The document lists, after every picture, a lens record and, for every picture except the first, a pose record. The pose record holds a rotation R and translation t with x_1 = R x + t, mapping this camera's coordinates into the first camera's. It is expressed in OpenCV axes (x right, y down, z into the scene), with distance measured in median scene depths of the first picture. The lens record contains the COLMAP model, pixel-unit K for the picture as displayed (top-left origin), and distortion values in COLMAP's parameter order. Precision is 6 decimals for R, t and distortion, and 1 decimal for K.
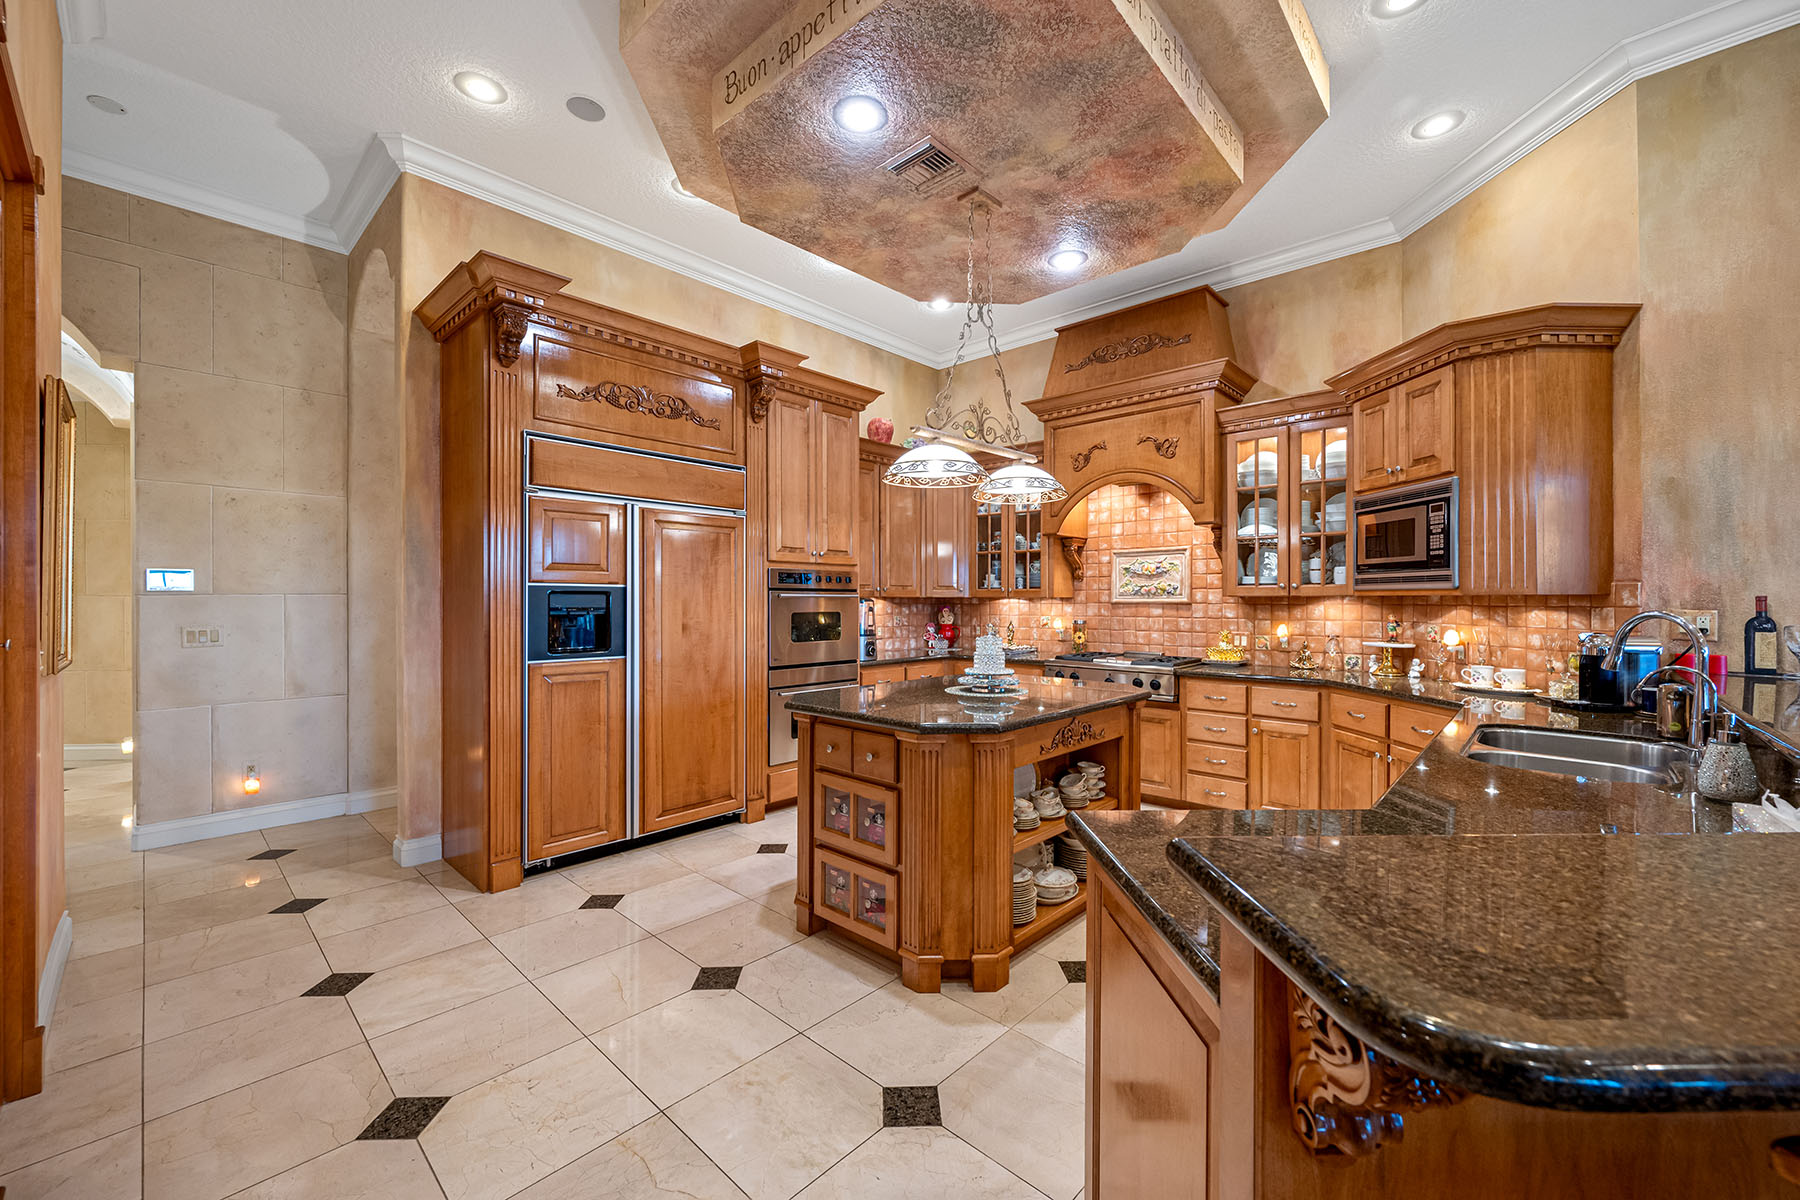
lens RADIAL K [[710.8, 0, 906.4], [0, 710.8, 600.2], [0, 0, 1]] dist [0.001725, -0.000623]
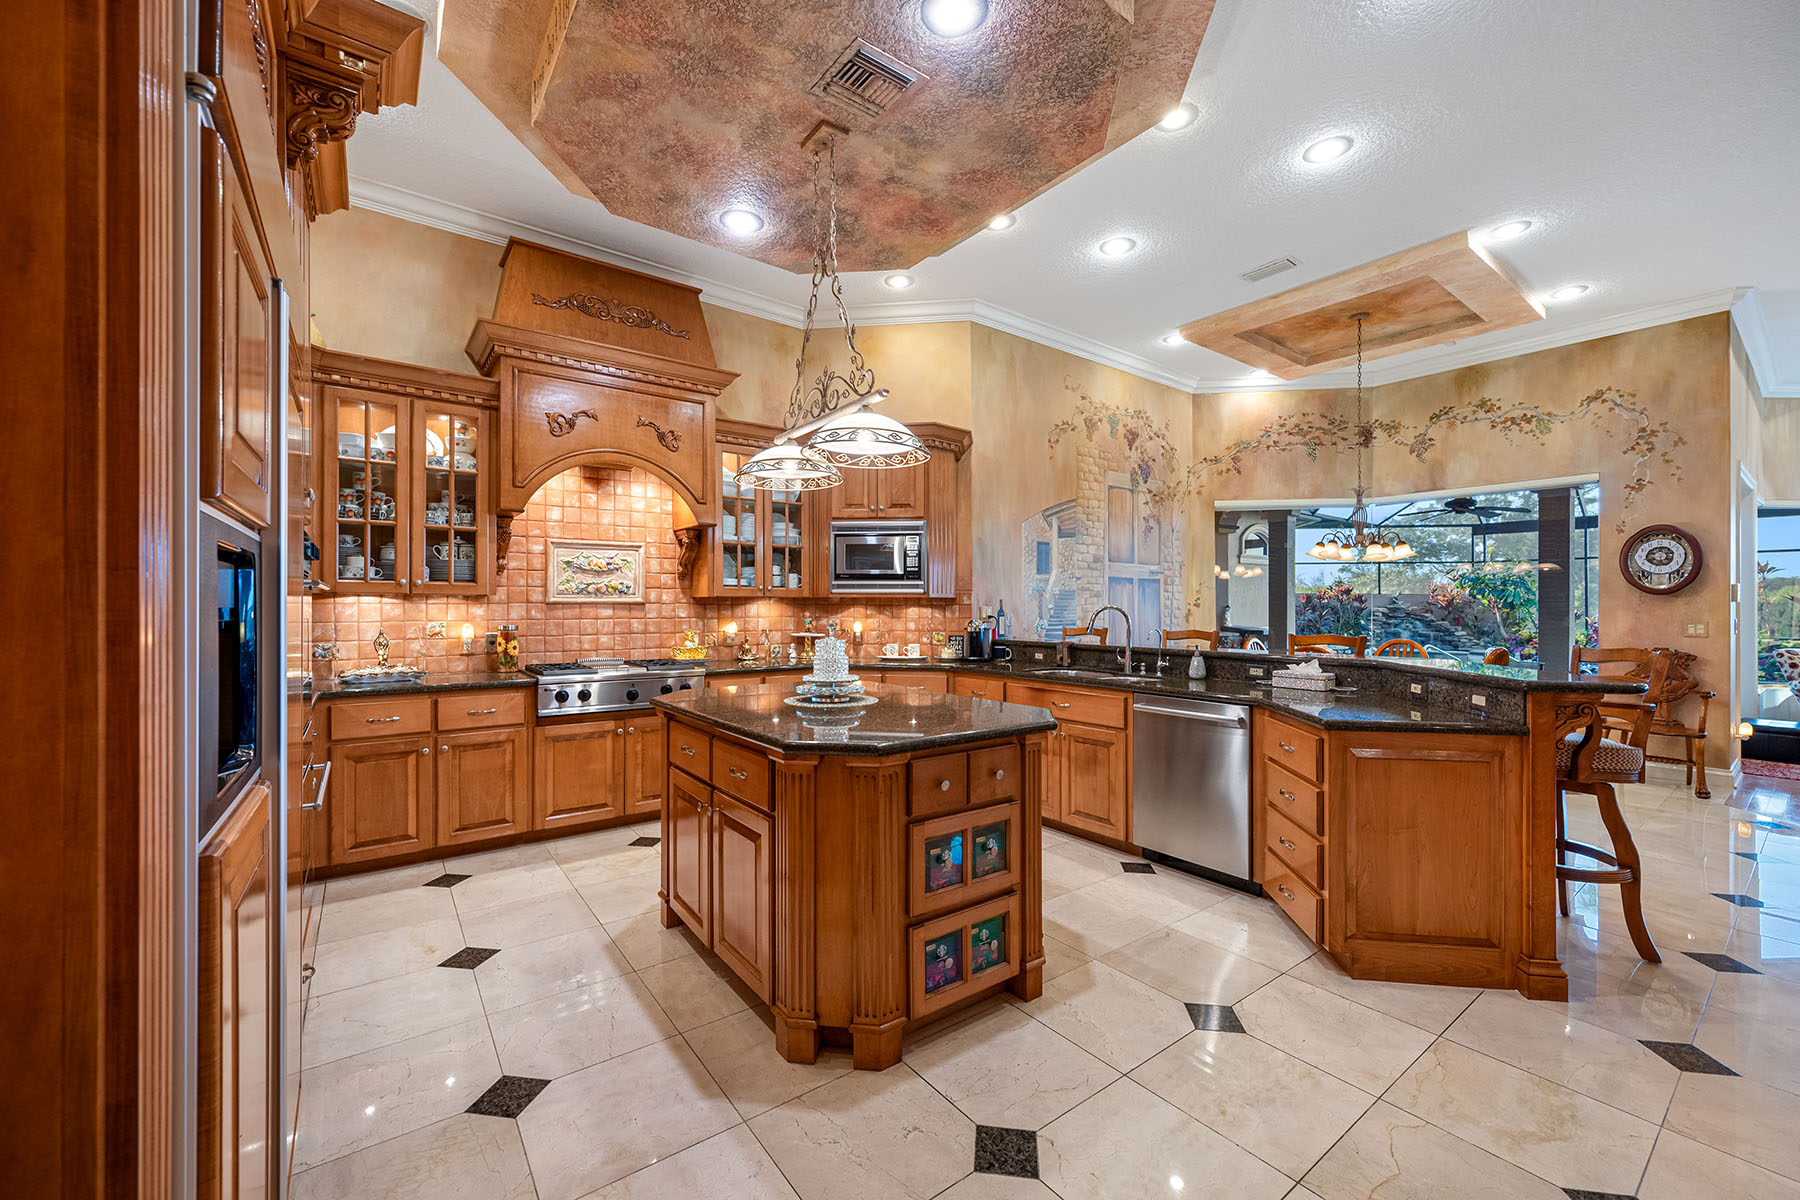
lens RADIAL K [[710.8, 0, 898.3], [0, 710.8, 601.8], [0, 0, 1]] dist [0.001725, -0.000623]
pose [[0.182928, 0.004022, 0.983118, -0.513072], [-0.002738, 0.999990, -0.003582, 0.005317], [-0.983122, -0.002037, 0.182938, 0.525841]]
